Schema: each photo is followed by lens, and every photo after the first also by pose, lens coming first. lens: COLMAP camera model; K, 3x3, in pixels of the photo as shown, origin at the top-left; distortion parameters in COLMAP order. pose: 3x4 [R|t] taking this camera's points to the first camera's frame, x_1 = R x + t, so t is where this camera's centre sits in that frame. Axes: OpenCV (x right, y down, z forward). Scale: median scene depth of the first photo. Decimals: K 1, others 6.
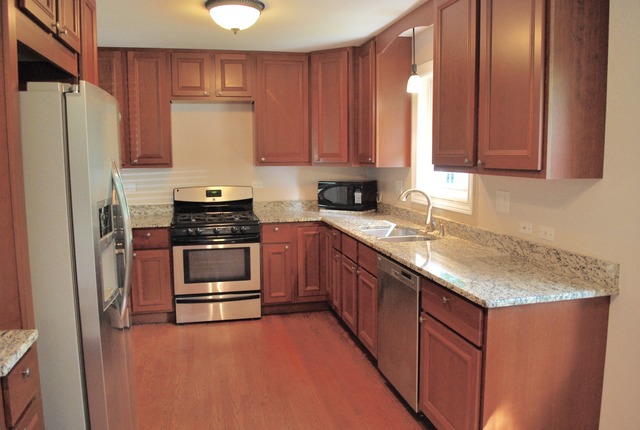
lens RADIAL K [[513.3, 0, 320.0], [0, 513.3, 215.0], [0, 0, 1]] dist [-0.009185, -0.005262]
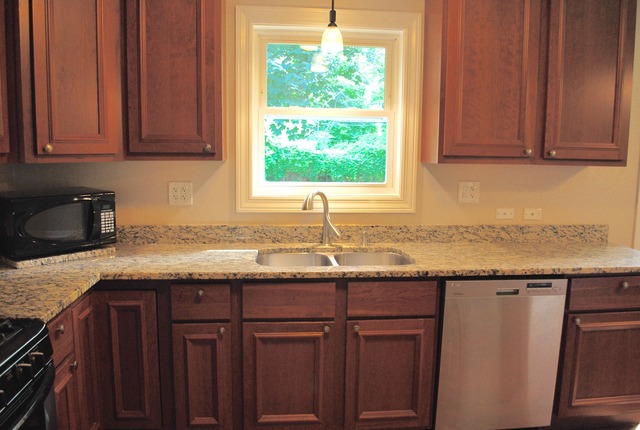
lens RADIAL K [[513.3, 0, 320.0], [0, 513.3, 215.0], [0, 0, 1]] dist [-0.009185, -0.005262]
pose [[0.114875, -0.107213, 0.987577, -0.753209], [0.105097, 0.989891, 0.095239, -0.123282], [-0.987805, 0.092851, 0.124982, 1.333529]]
